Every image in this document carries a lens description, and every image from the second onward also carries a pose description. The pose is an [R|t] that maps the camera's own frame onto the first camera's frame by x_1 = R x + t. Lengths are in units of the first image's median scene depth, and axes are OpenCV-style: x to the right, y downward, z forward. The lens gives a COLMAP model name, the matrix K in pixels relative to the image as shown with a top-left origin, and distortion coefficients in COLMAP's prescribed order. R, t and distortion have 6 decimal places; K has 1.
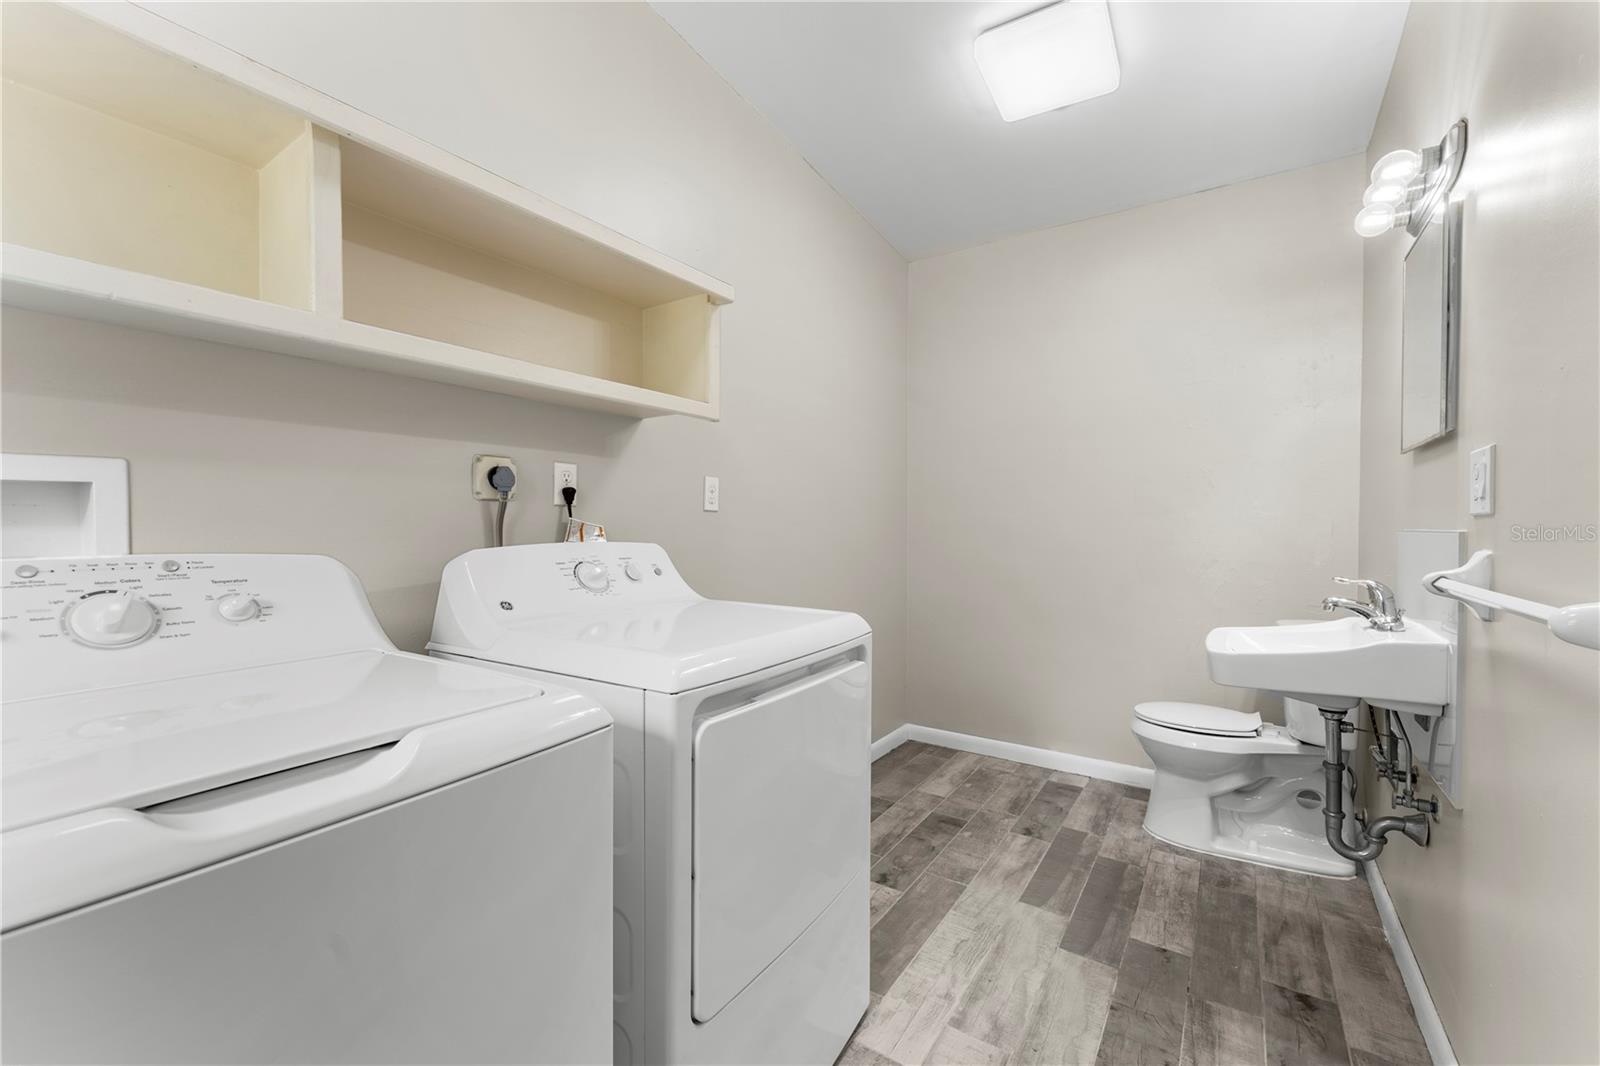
lens RADIAL K [[655.7, 0, 803.0], [0, 655.7, 533.7], [0, 0, 1]] dist [-0.000919, -0.000051]
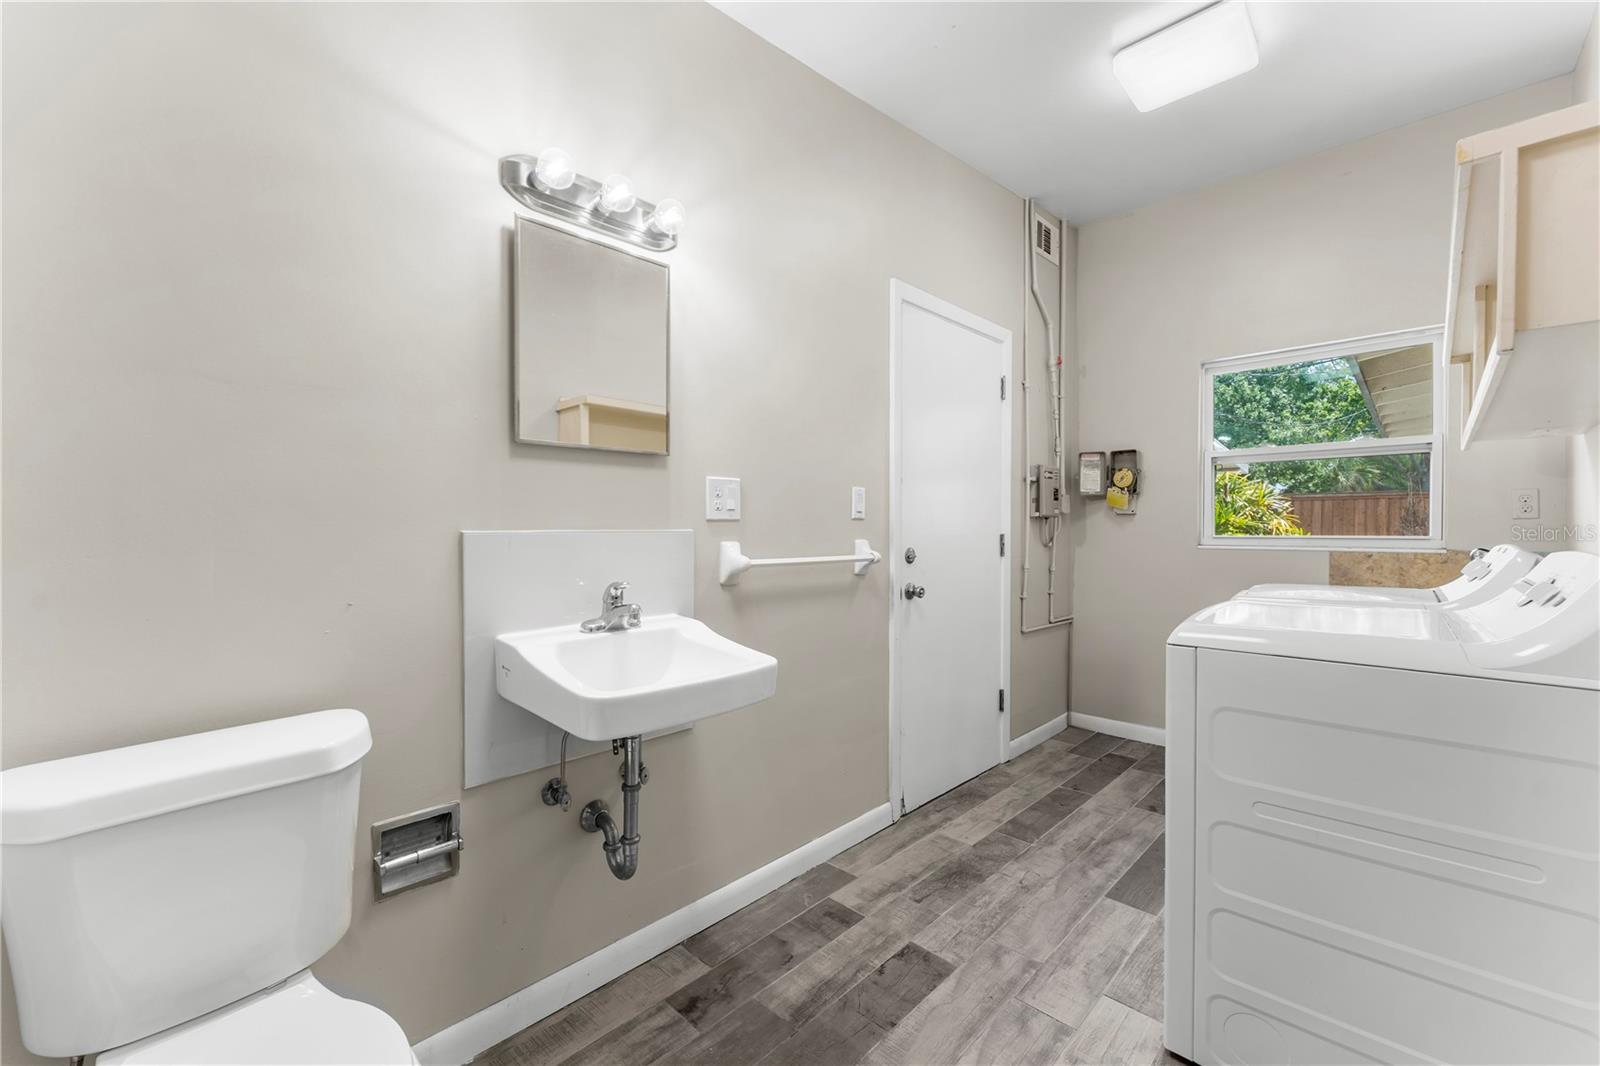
lens RADIAL K [[655.7, 0, 796.8], [0, 655.7, 535.0], [0, 0, 1]] dist [-0.000919, -0.000051]
pose [[-0.982948, -0.004985, 0.183819, 0.443657], [-0.002188, 0.999879, 0.015414, -0.014807], [-0.183873, 0.014749, -0.982839, 1.992141]]
